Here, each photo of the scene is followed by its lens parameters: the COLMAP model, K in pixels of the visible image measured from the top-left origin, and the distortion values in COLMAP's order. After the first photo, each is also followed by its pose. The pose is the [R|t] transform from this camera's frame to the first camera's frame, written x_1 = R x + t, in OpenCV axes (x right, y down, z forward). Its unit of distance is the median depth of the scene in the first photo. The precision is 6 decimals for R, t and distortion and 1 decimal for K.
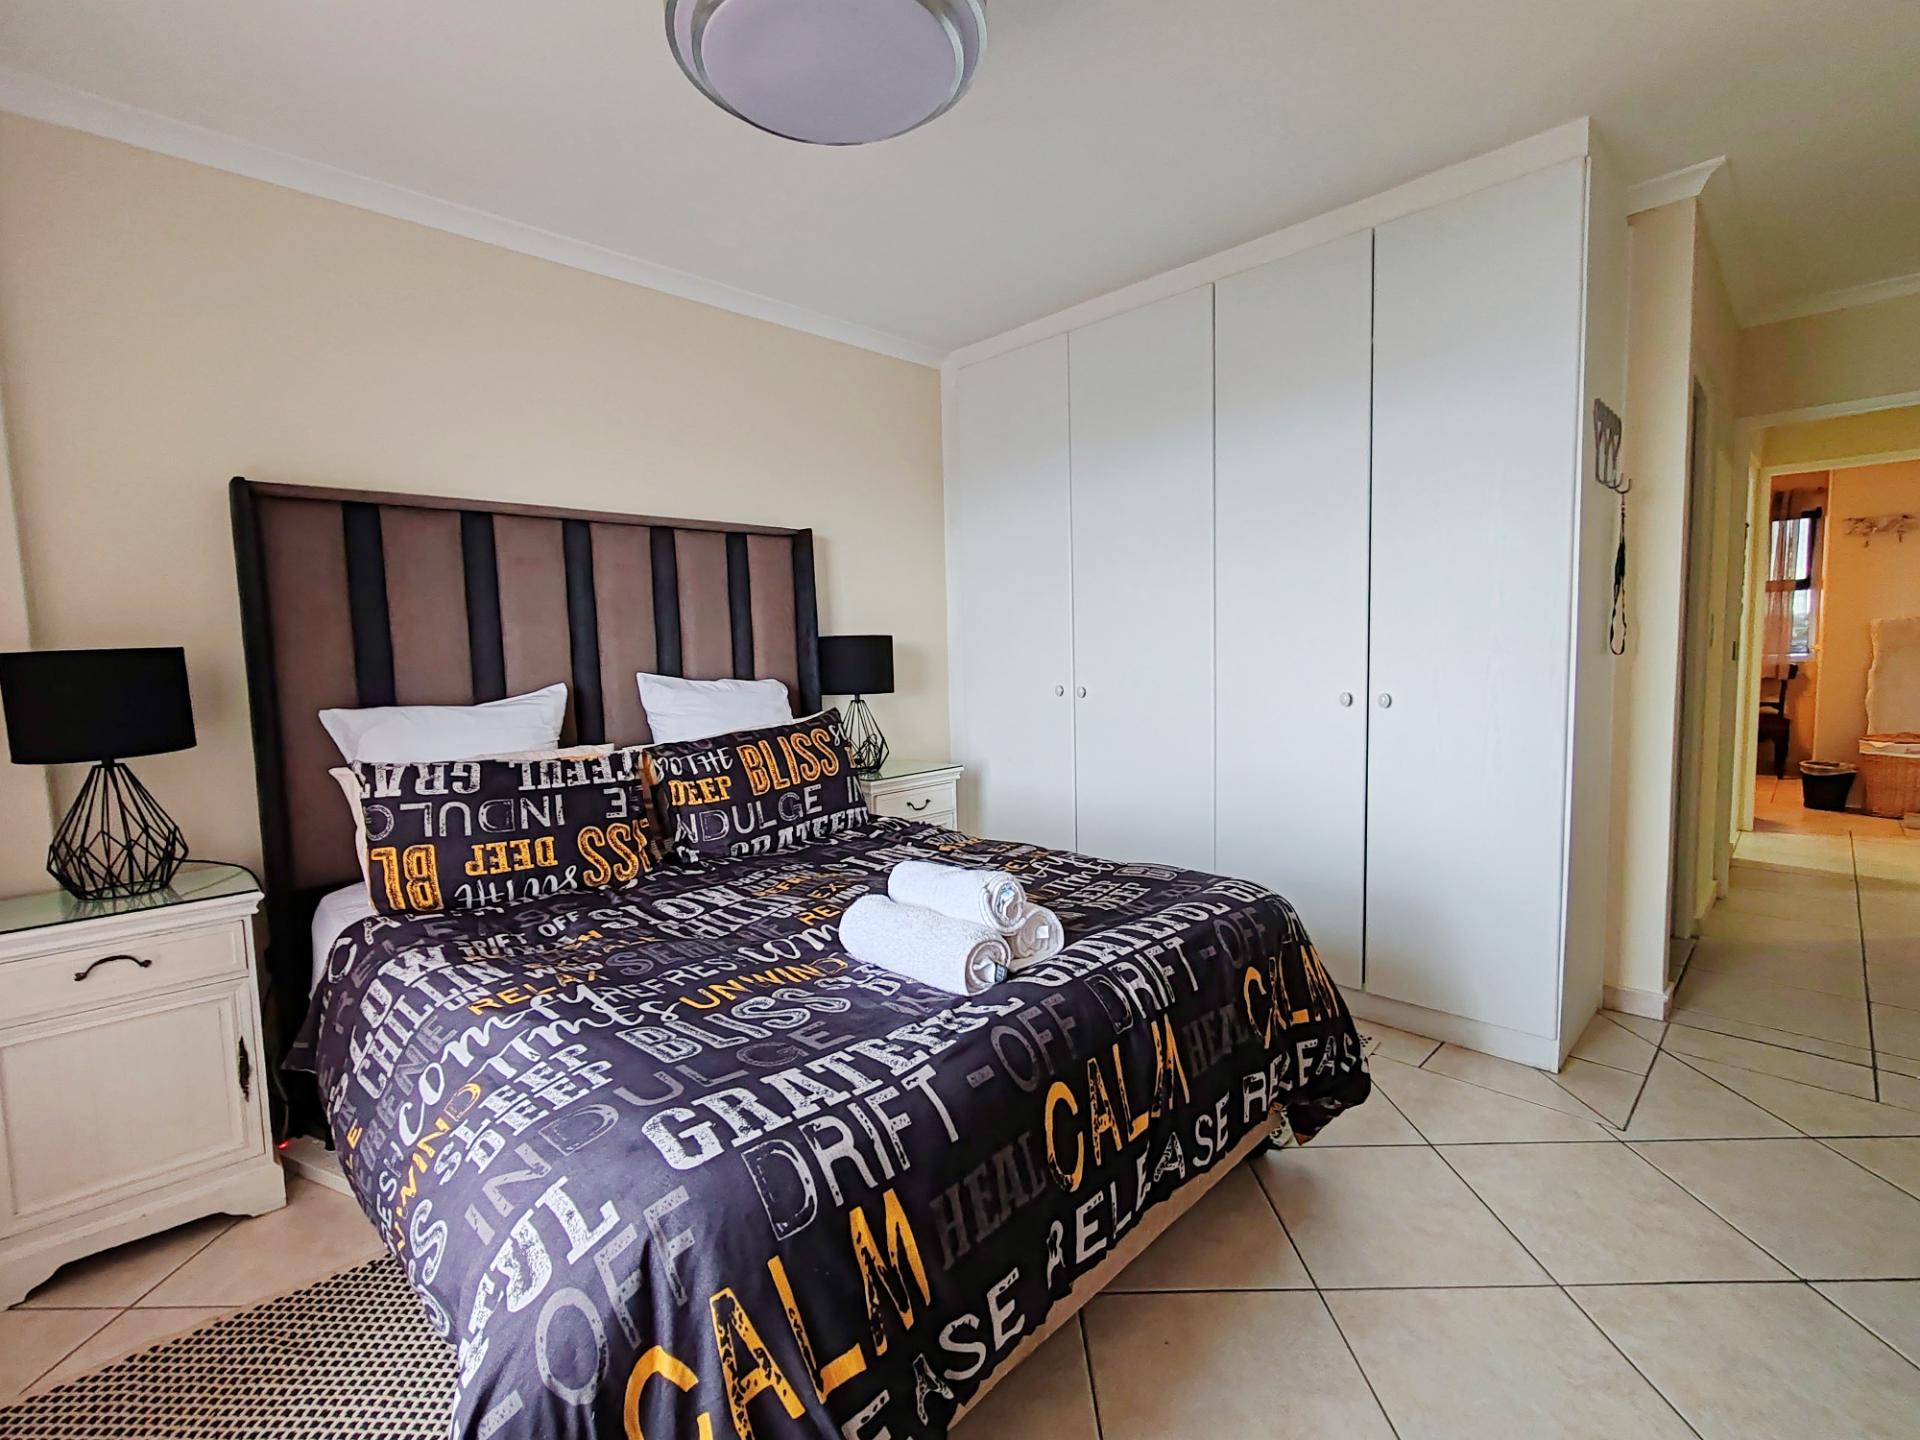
lens RADIAL K [[862.8, 0, 960.6], [0, 862.8, 718.6], [0, 0, 1]] dist [-0.001404, 0.001569]
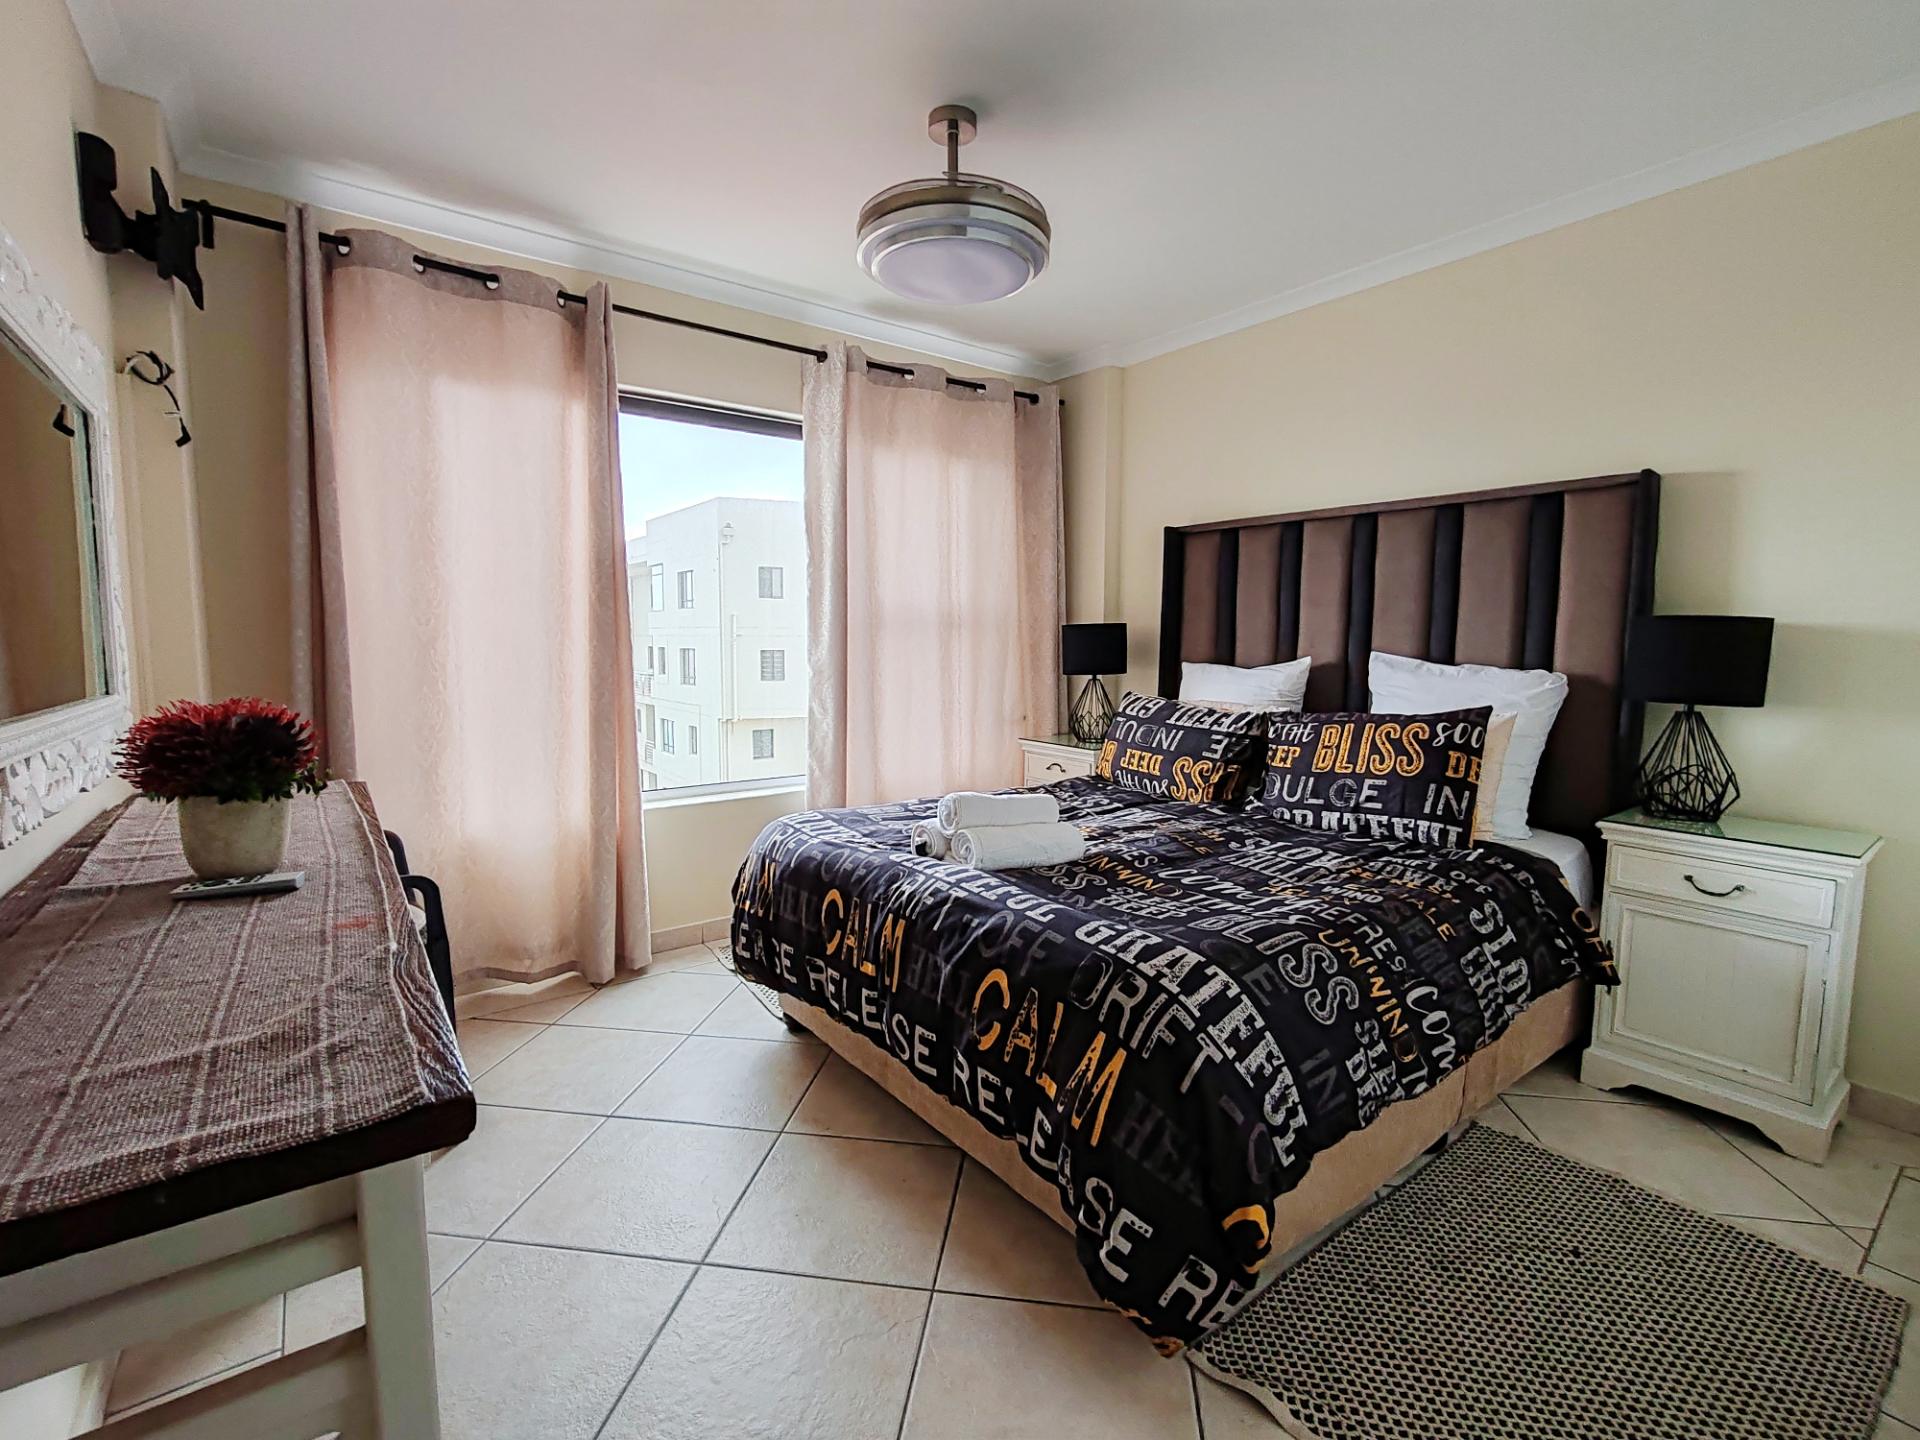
lens RADIAL K [[872.0, 0, 958.1], [0, 872.0, 711.8], [0, 0, 1]] dist [-0.007721, 0.000093]
pose [[-0.131314, 0.112687, -0.984915, 1.018975], [-0.089830, 0.988079, 0.125025, -0.090508], [0.987263, 0.104893, -0.119625, 0.835837]]
